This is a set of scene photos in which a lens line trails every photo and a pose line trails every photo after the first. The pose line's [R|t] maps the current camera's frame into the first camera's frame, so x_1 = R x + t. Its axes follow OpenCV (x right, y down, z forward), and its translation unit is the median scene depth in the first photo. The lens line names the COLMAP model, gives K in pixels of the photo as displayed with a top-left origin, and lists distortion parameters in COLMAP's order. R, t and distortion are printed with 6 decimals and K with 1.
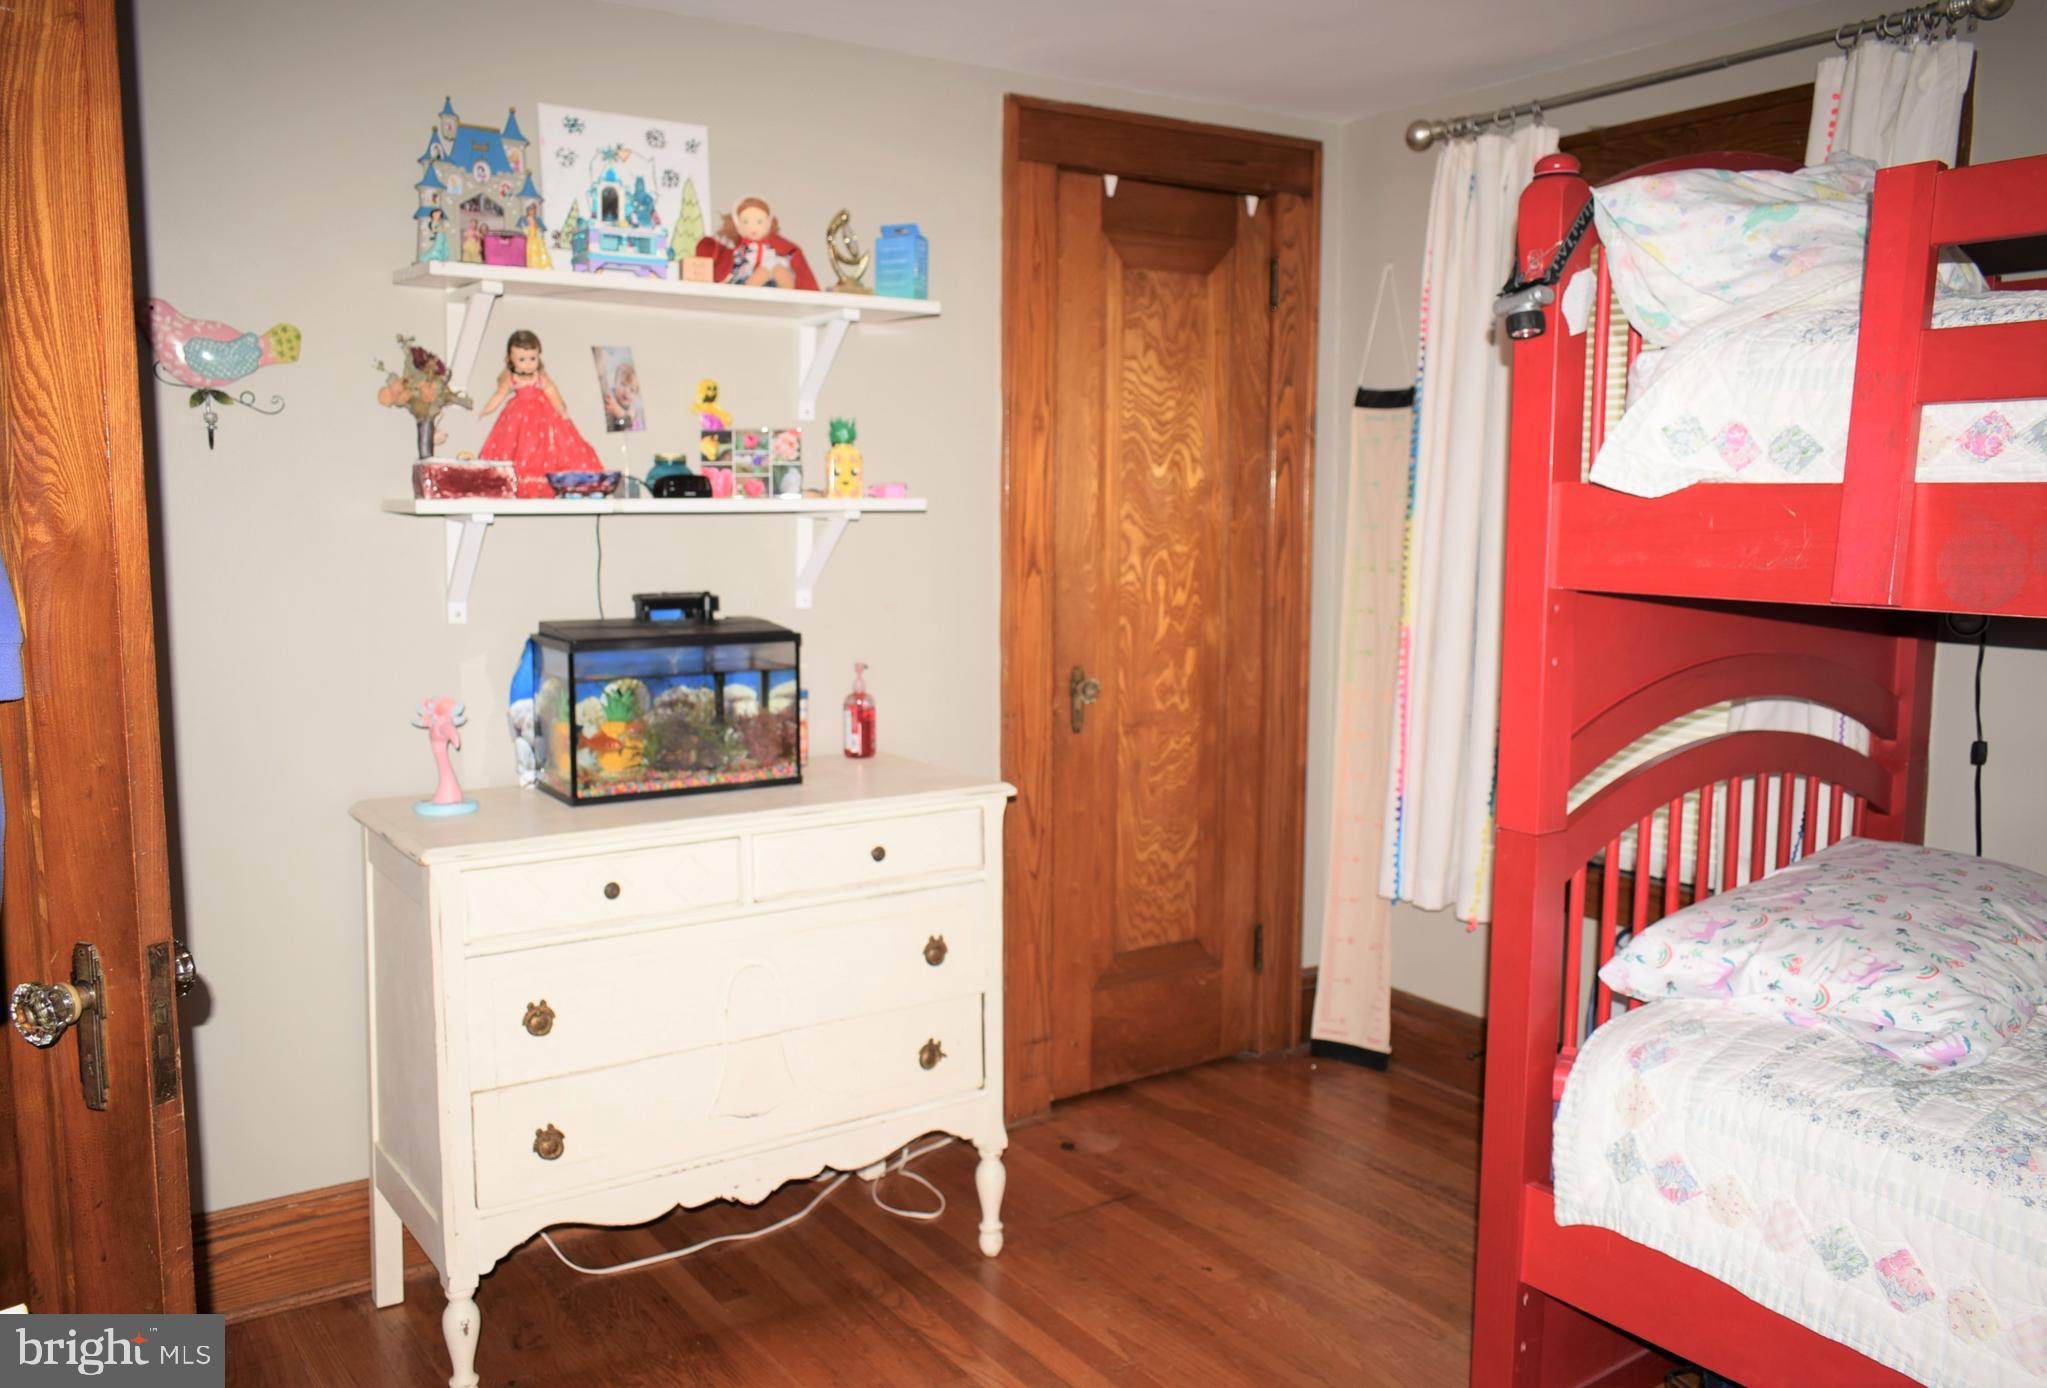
lens RADIAL K [[1639.4, 0, 1024.7], [0, 1639.4, 693.0], [0, 0, 1]] dist [-0.000163, 0.000351]
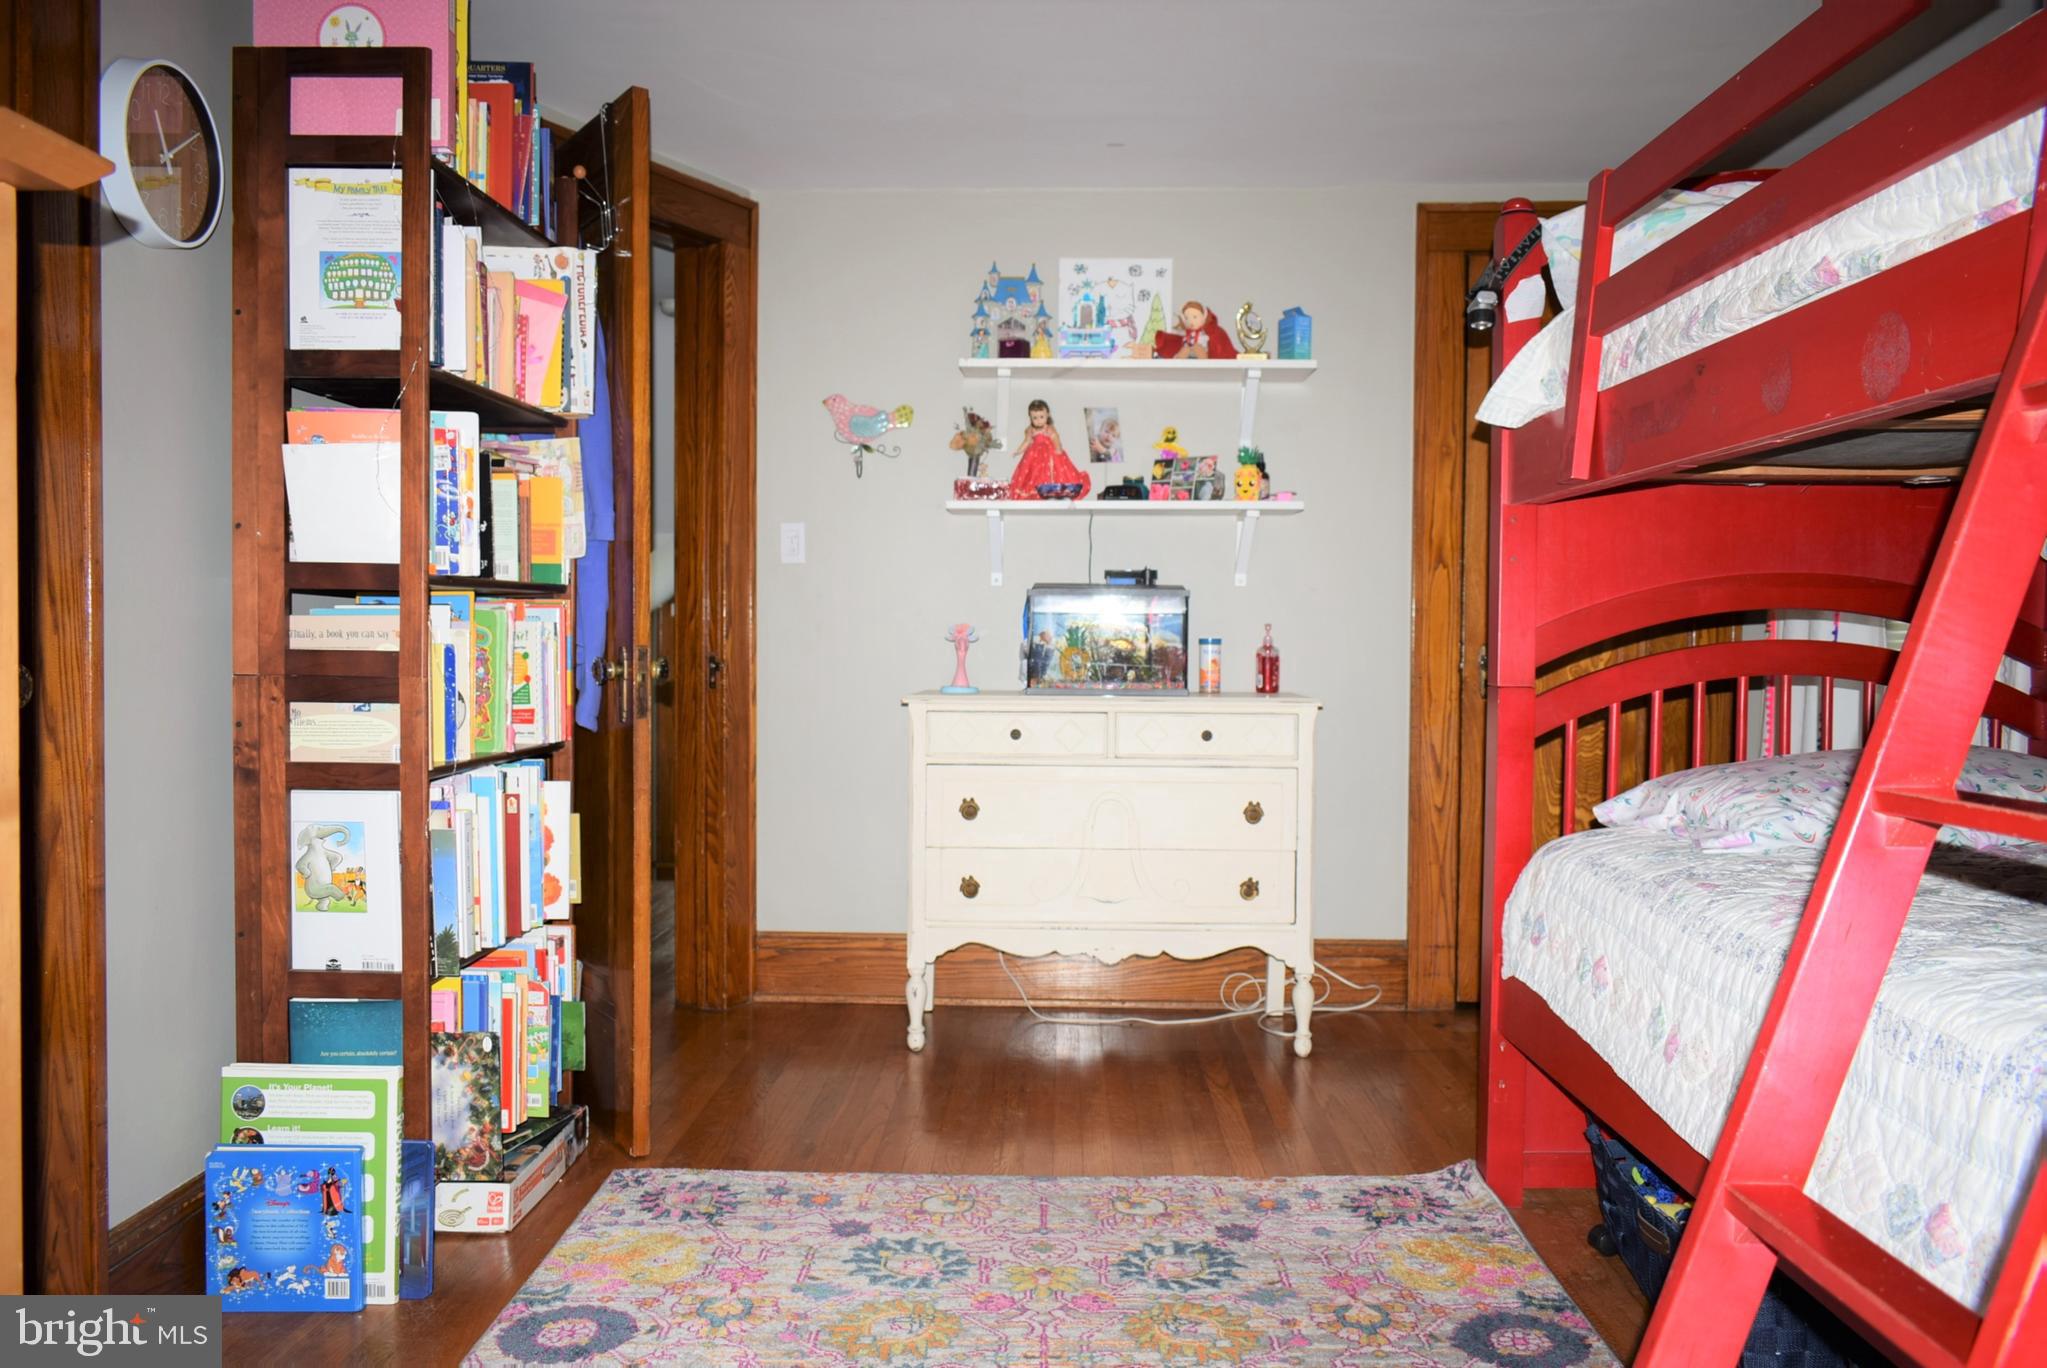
lens RADIAL K [[1618.1, 0, 1022.6], [0, 1618.1, 686.5], [0, 0, 1]] dist [-0.014464, 0.009724]
pose [[0.812024, 0.021931, -0.583212, 0.573433], [-0.074355, 0.995038, -0.066109, 0.151901], [0.578868, 0.097047, 0.809626, -0.235337]]
